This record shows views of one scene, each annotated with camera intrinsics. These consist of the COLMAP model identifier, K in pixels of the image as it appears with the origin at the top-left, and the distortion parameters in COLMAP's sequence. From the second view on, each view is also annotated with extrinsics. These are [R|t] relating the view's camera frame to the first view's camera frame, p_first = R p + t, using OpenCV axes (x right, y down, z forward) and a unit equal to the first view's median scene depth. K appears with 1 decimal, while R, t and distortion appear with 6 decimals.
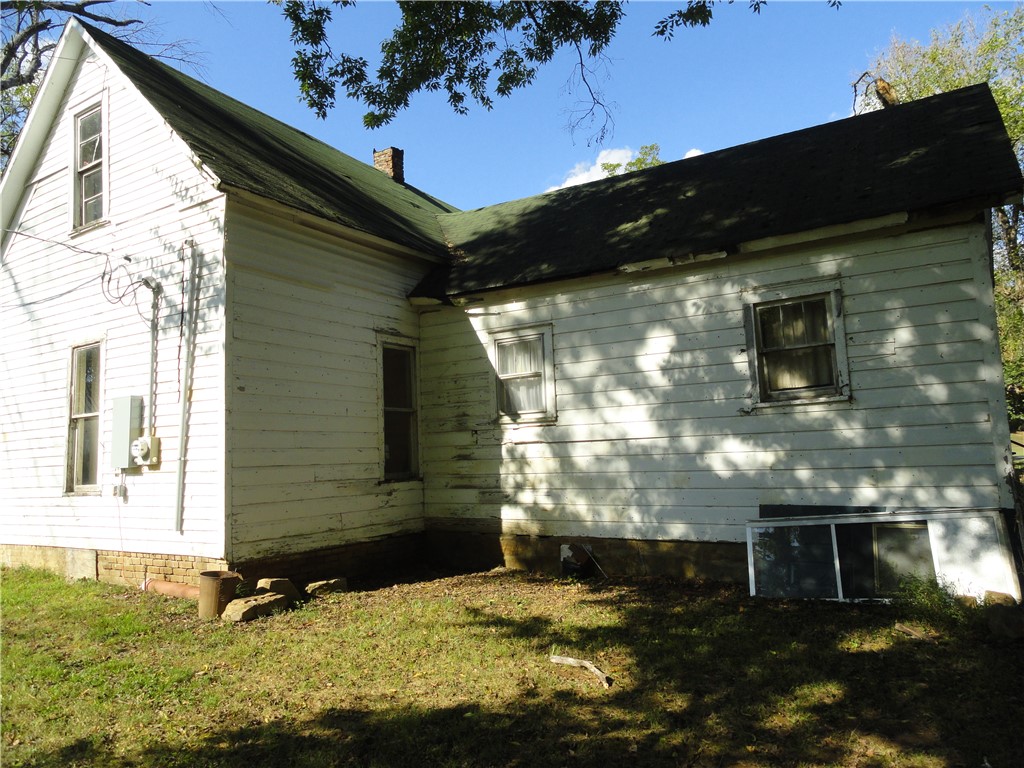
lens RADIAL K [[708.3, 0, 511.8], [0, 708.3, 382.2], [0, 0, 1]] dist [-0.006600, -0.000584]
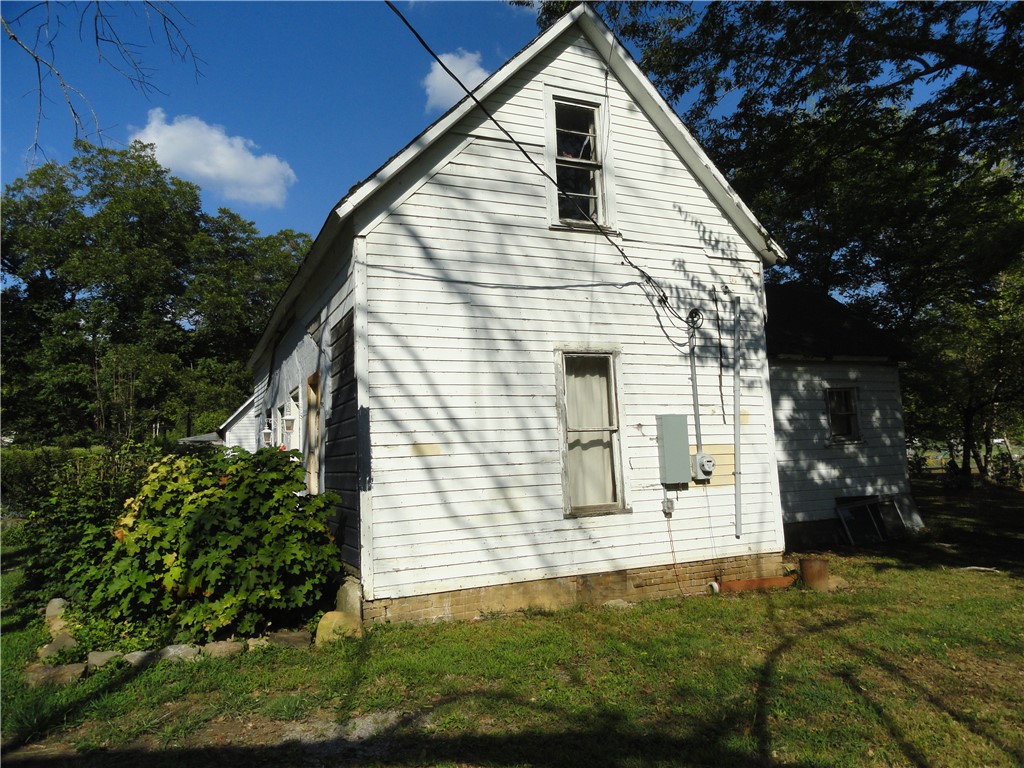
lens RADIAL K [[708.3, 0, 512.2], [0, 708.3, 385.1], [0, 0, 1]] dist [-0.006600, -0.000584]
pose [[0.565853, 0.102765, 0.818077, -1.603641], [-0.066605, 0.994657, -0.078877, 0.078152], [-0.821812, -0.009856, 0.569674, 0.619739]]
